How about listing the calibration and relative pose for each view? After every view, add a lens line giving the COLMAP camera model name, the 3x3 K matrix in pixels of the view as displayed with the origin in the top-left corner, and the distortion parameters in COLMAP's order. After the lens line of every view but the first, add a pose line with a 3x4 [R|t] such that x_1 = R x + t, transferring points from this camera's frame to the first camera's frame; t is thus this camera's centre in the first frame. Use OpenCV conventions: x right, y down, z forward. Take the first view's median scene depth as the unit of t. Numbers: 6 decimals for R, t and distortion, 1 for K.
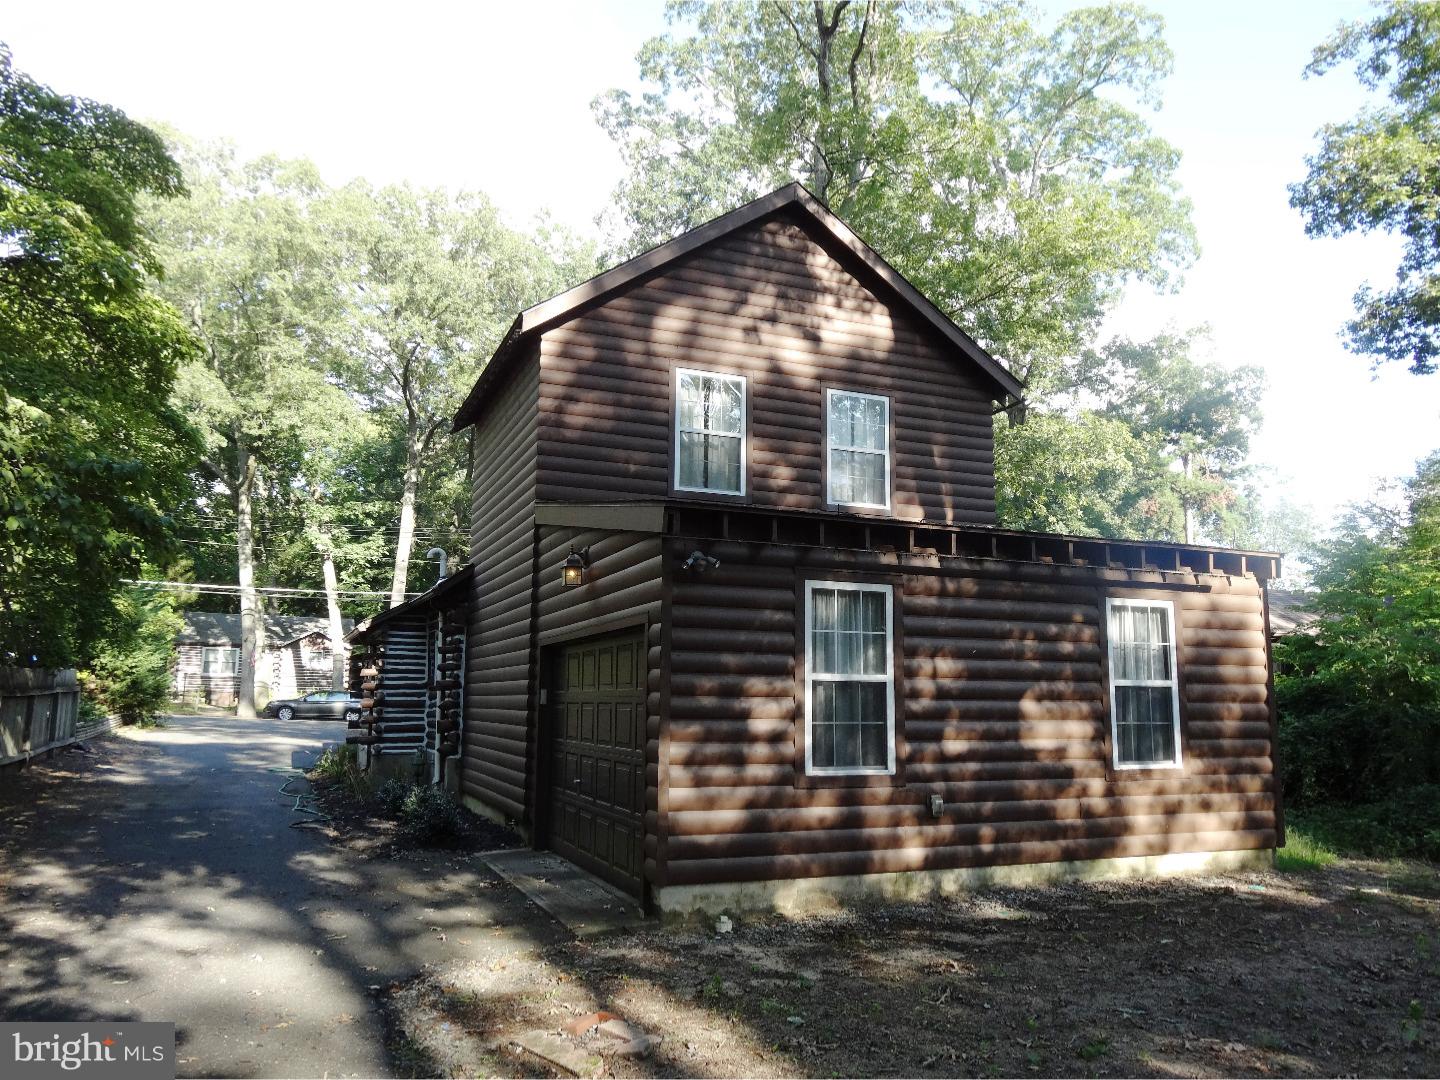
lens RADIAL K [[1051.6, 0, 720.0], [0, 1051.6, 540.0], [0, 0, 1]] dist [0.042091, 0.001367]
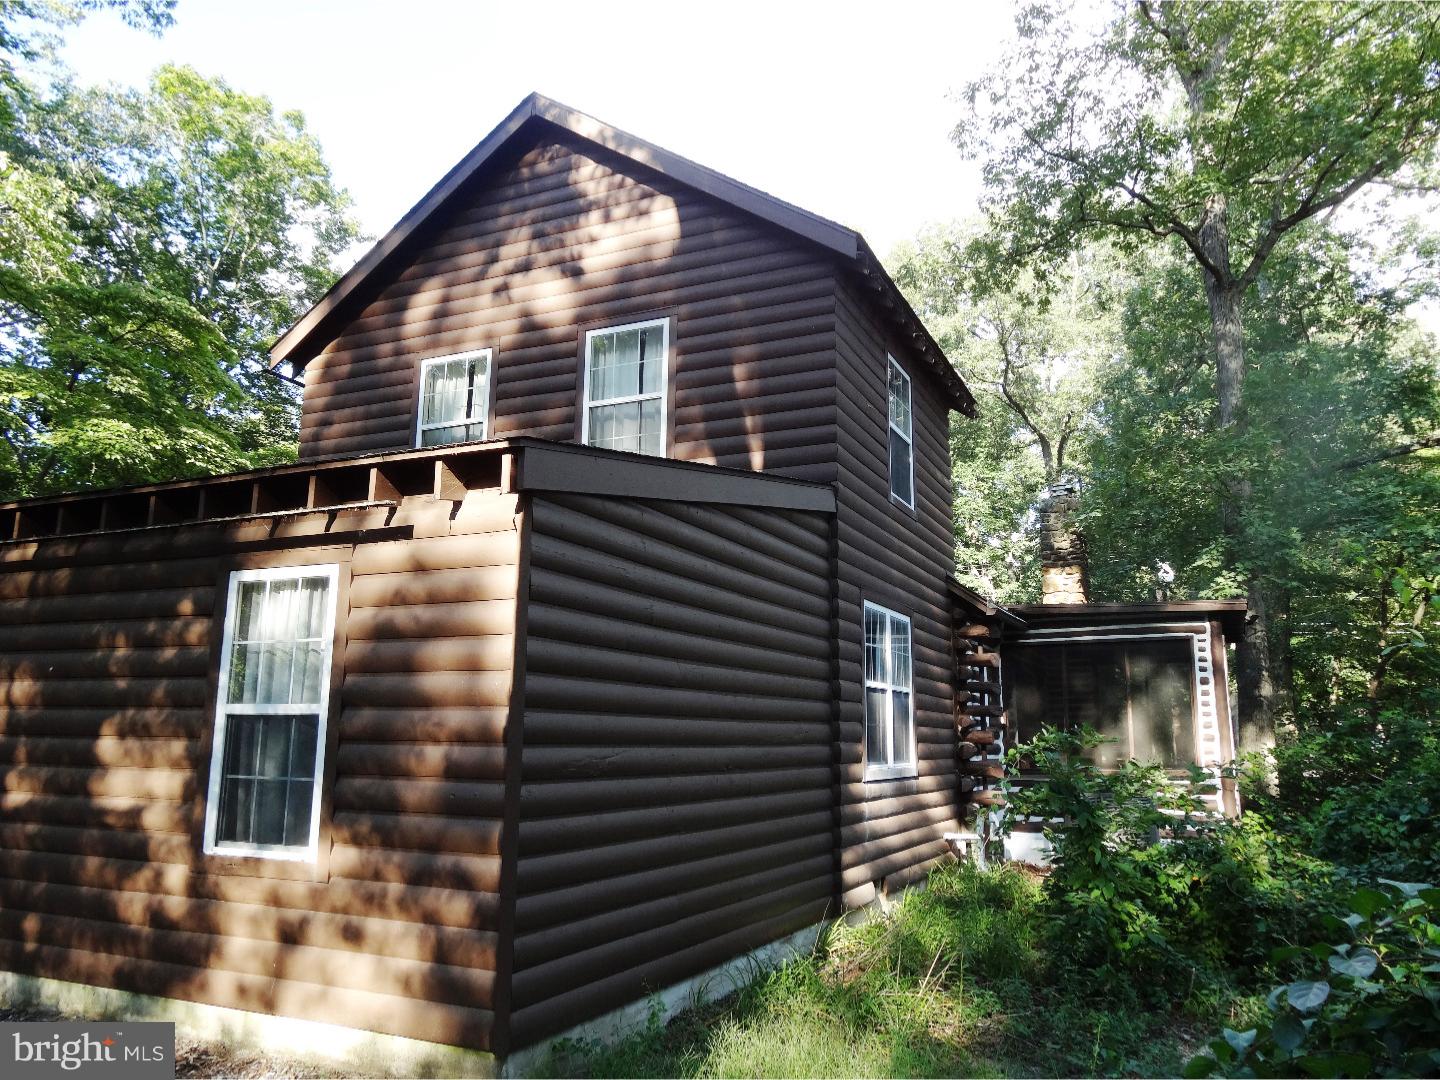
lens RADIAL K [[1045.0, 0, 720.0], [0, 1045.0, 540.0], [0, 0, 1]] dist [-0.008404, 0.005233]
pose [[0.667534, -0.133087, -0.732588, 0.966644], [0.101739, 0.990971, -0.087323, 0.114111], [0.737596, -0.016242, 0.675047, 0.768312]]
